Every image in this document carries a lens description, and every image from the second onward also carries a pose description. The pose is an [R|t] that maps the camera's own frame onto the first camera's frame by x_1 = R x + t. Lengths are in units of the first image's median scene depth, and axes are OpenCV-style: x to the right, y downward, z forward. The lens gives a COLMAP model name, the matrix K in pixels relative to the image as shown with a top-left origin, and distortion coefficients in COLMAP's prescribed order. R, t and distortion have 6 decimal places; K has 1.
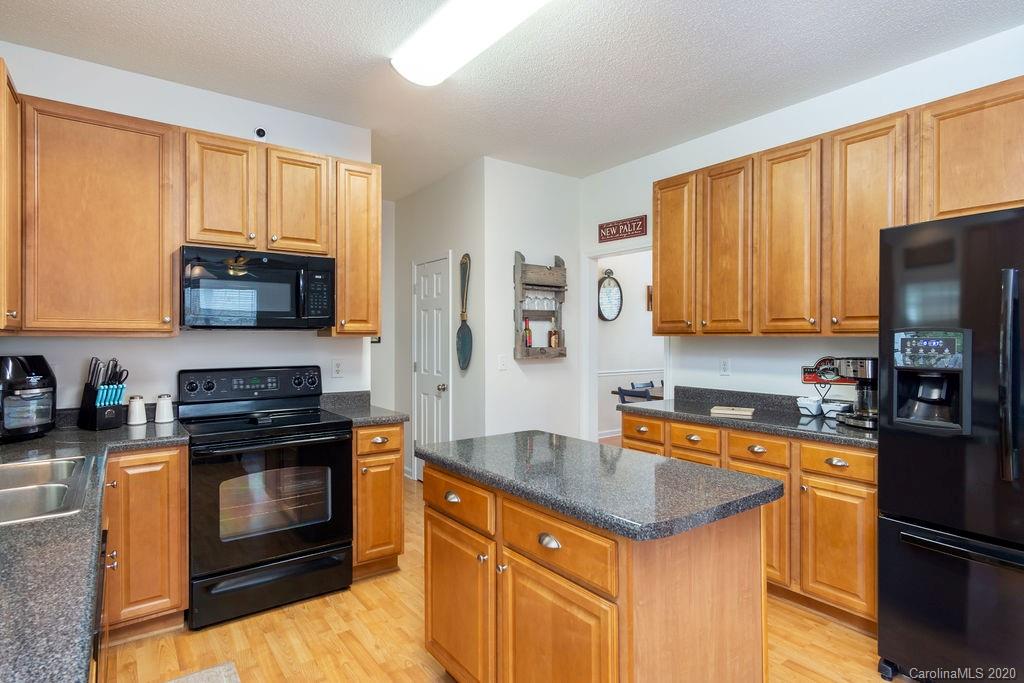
lens RADIAL K [[542.9, 0, 516.1], [0, 542.9, 337.4], [0, 0, 1]] dist [0.011346, 0.000422]
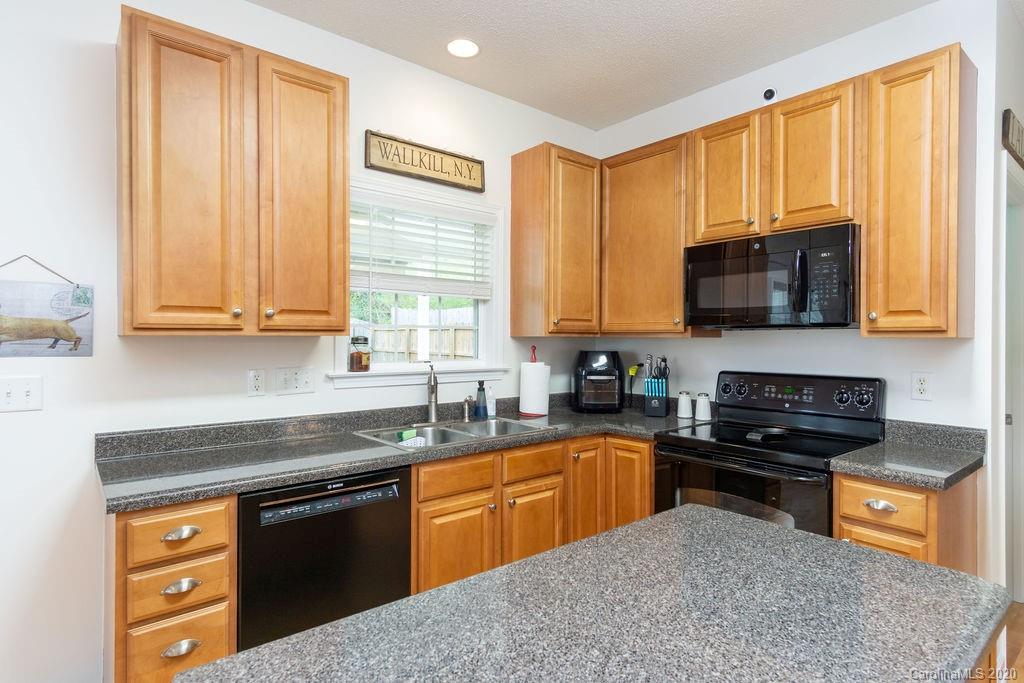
lens RADIAL K [[542.9, 0, 511.5], [0, 542.9, 340.7], [0, 0, 1]] dist [0.011346, 0.000422]
pose [[0.065642, 0.006350, -0.997823, 0.341061], [-0.002880, 0.999977, 0.006174, -0.000080], [0.997839, 0.002468, 0.065659, 0.549747]]
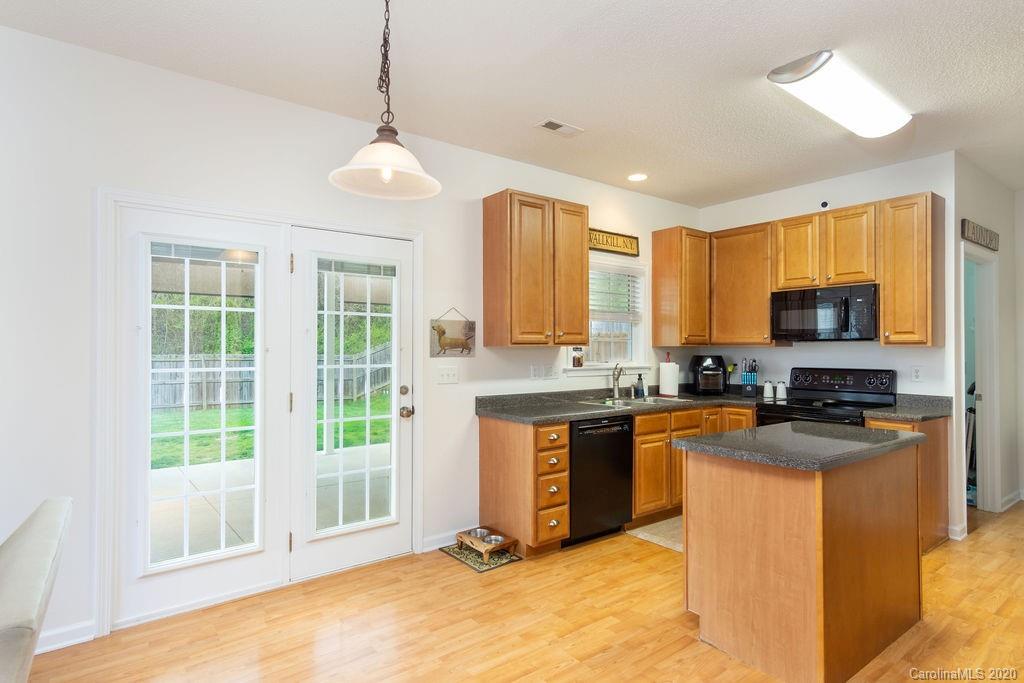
lens RADIAL K [[542.9, 0, 506.5], [0, 542.9, 344.8], [0, 0, 1]] dist [0.011346, 0.000422]
pose [[0.009892, -0.004996, -0.999939, 0.949158], [-0.000209, 0.999987, -0.004998, 0.001944], [0.999951, 0.000258, 0.009891, 0.150465]]
